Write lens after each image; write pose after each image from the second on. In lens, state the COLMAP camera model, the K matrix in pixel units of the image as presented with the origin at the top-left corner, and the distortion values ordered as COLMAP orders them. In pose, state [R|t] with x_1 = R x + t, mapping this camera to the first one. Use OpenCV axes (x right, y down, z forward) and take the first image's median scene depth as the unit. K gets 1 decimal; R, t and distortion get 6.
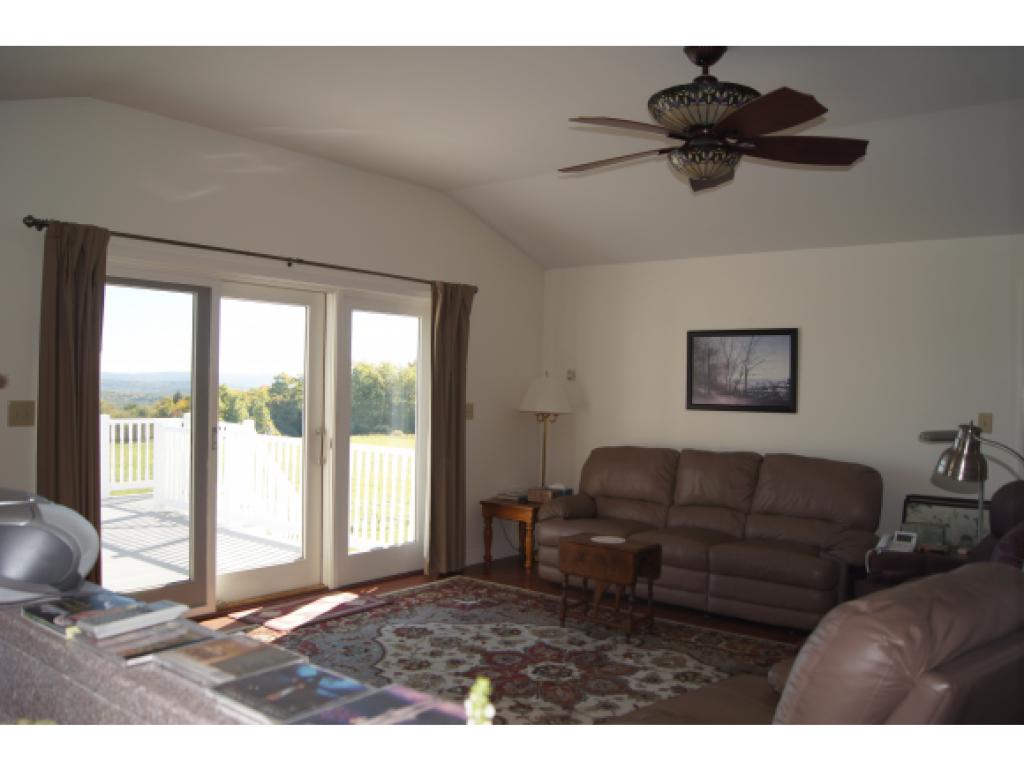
lens RADIAL K [[799.0, 0, 511.1], [0, 799.0, 398.1], [0, 0, 1]] dist [-0.084279, 0.012921]
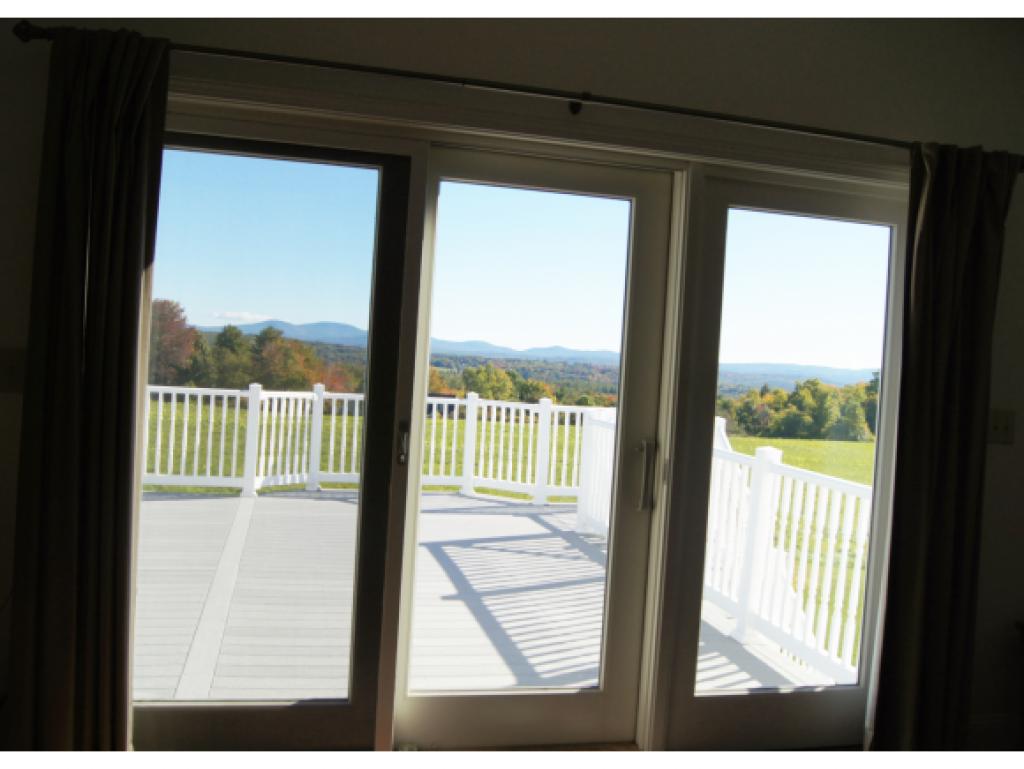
lens RADIAL K [[859.2, 0, 512.2], [0, 859.2, 366.4], [0, 0, 1]] dist [-0.099595, 0.000685]
pose [[0.758552, 0.032605, -0.650796, 0.045442], [-0.054457, 0.998426, -0.013453, 0.003629], [0.649333, 0.045645, 0.759133, 0.505314]]
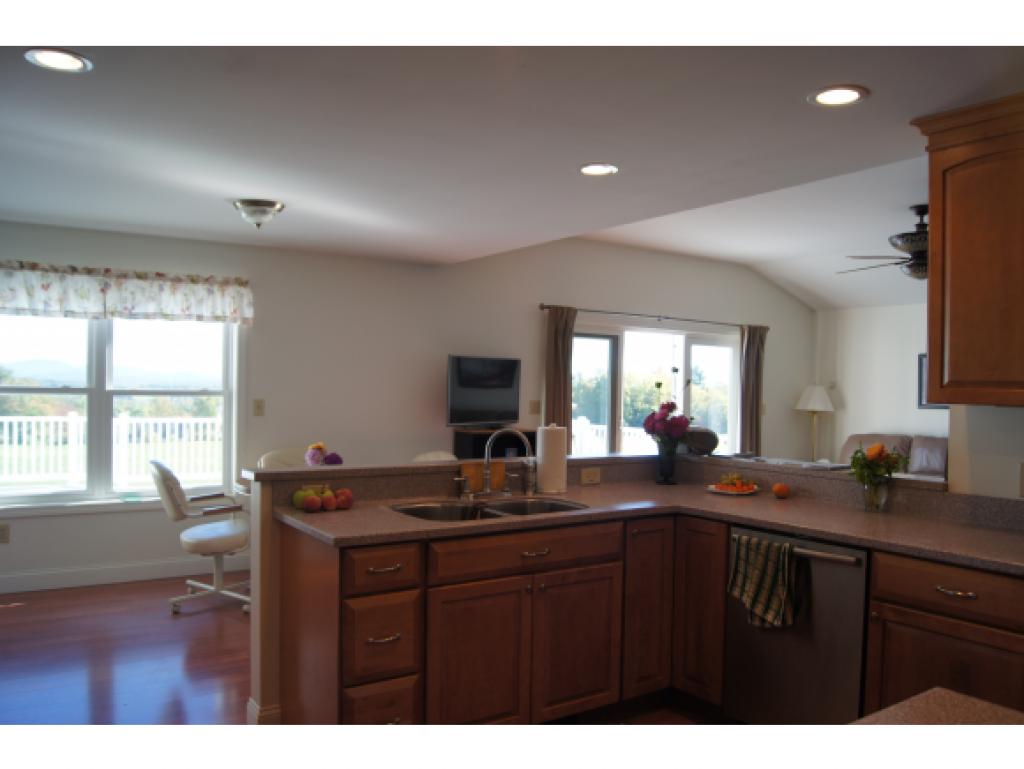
lens RADIAL K [[799.0, 0, 511.1], [0, 799.0, 398.1], [0, 0, 1]] dist [-0.084279, 0.012921]
pose [[0.960803, 0.000819, -0.277231, -0.102036], [-0.002088, 0.999989, -0.004279, 0.003325], [0.277224, 0.004690, 0.960794, -0.609050]]
